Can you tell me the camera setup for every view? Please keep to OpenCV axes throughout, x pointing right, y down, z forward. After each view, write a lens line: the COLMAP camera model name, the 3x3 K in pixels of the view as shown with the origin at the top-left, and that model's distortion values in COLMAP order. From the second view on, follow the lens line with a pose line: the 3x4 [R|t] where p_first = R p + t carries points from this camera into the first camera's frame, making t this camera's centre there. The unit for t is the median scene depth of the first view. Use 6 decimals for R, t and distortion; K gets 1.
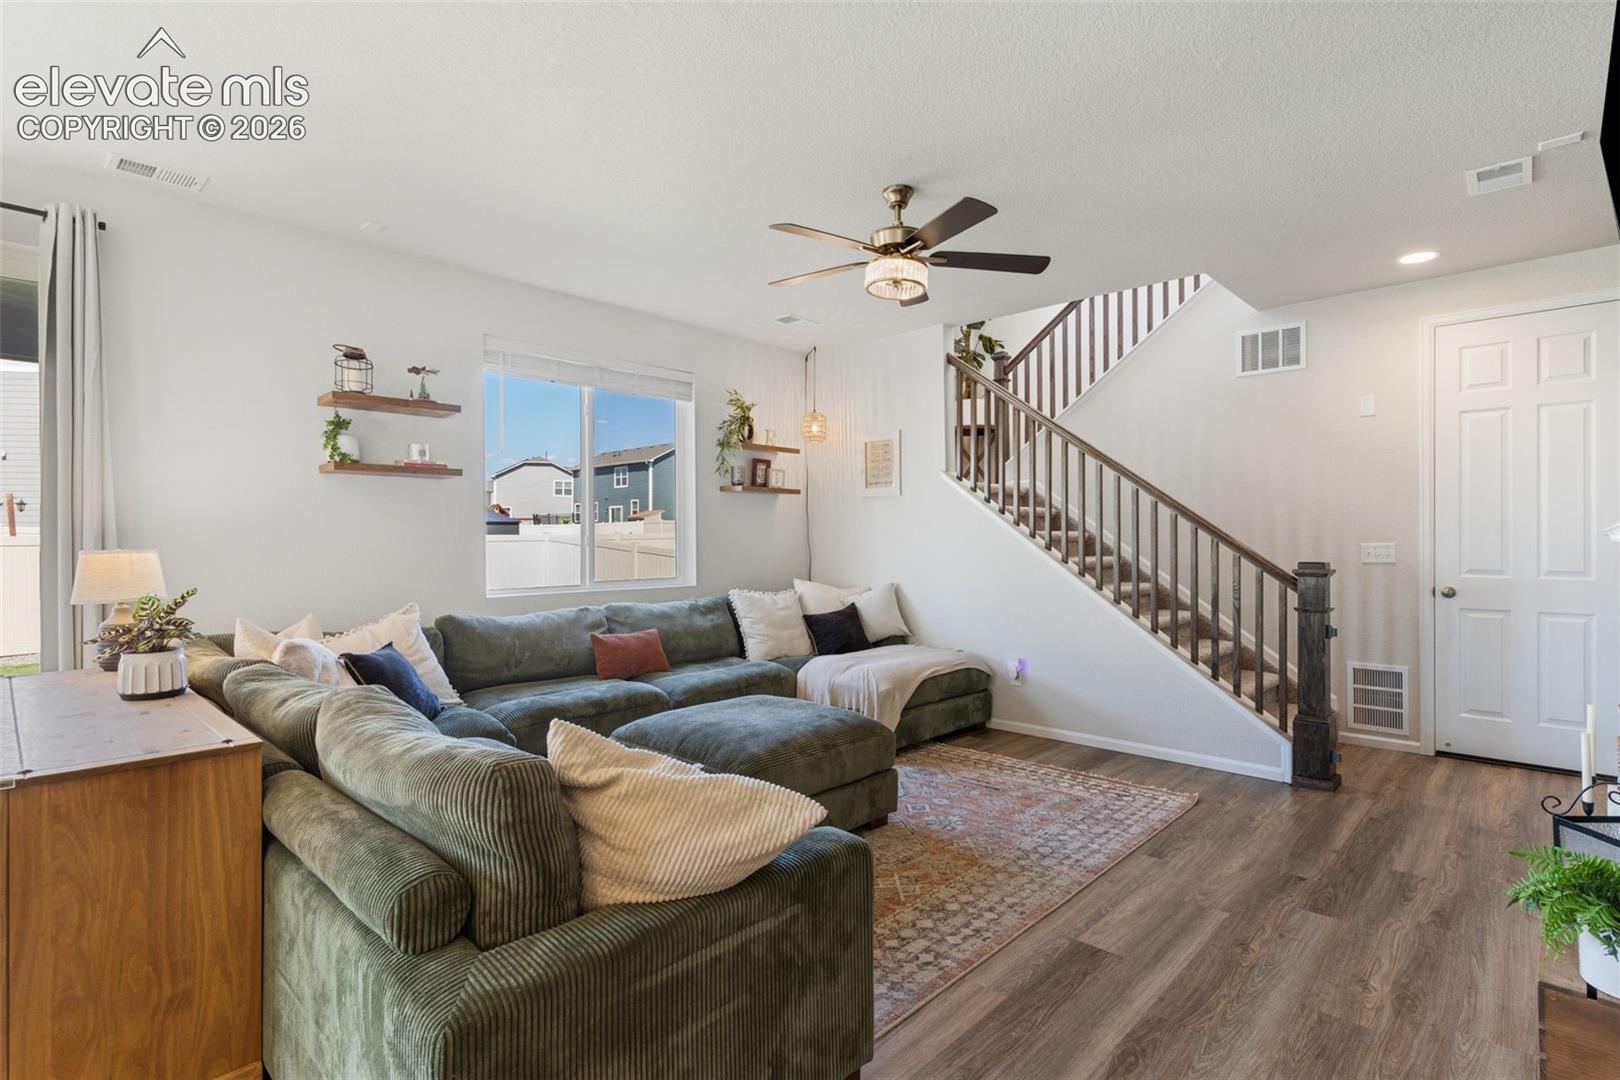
lens RADIAL K [[821.7, 0, 802.1], [0, 821.7, 547.2], [0, 0, 1]] dist [0.000676, 0.000084]
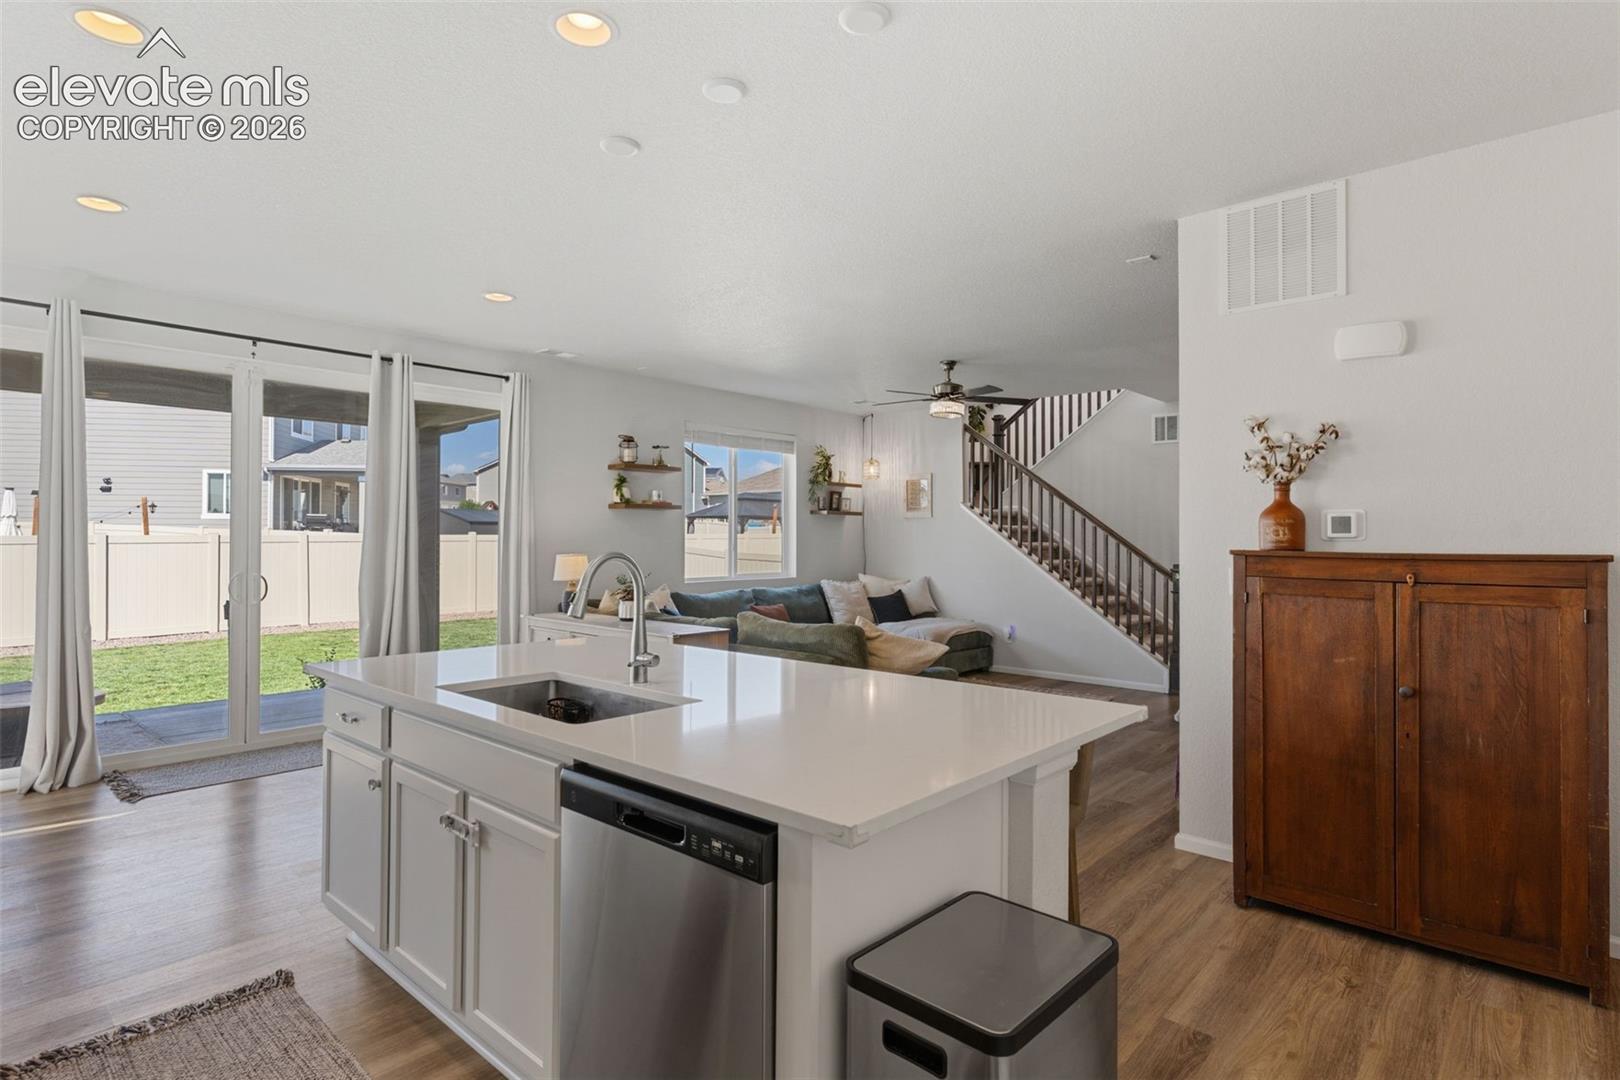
lens RADIAL K [[821.7, 0, 807.4], [0, 821.7, 535.9], [0, 0, 1]] dist [0.000676, 0.000084]
pose [[0.999818, 0.008012, 0.017289, -0.141952], [-0.007802, 0.999895, -0.012185, -0.010747], [-0.017385, 0.012048, 0.999776, -0.523926]]
